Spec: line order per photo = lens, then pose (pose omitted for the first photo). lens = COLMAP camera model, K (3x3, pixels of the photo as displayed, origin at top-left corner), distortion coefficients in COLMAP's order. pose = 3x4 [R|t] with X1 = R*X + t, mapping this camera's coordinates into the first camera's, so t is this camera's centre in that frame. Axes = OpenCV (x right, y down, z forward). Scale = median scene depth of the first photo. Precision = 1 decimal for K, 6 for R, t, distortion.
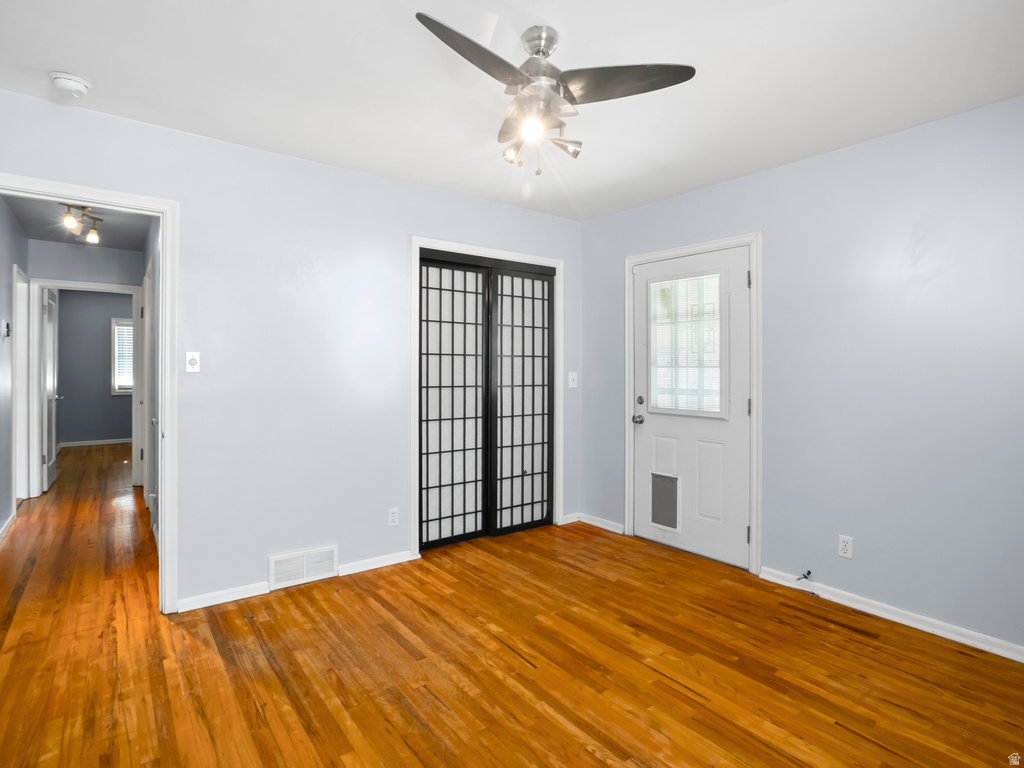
lens RADIAL K [[550.7, 0, 517.9], [0, 550.7, 384.1], [0, 0, 1]] dist [-0.062369, 0.025894]
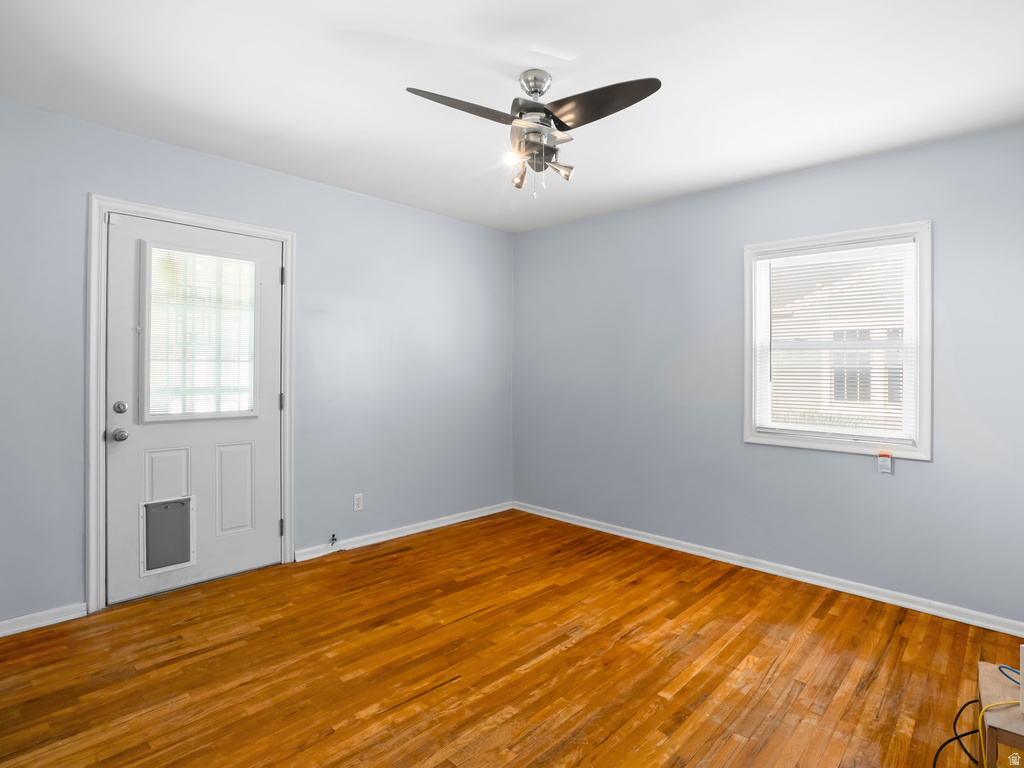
lens RADIAL K [[550.7, 0, 517.9], [0, 550.7, 384.1], [0, 0, 1]] dist [-0.062369, 0.025894]
pose [[-0.183144, -0.038041, 0.982350, -0.716907], [0.014409, 0.999040, 0.041374, -0.028940], [-0.982980, 0.021732, -0.182420, 0.832038]]
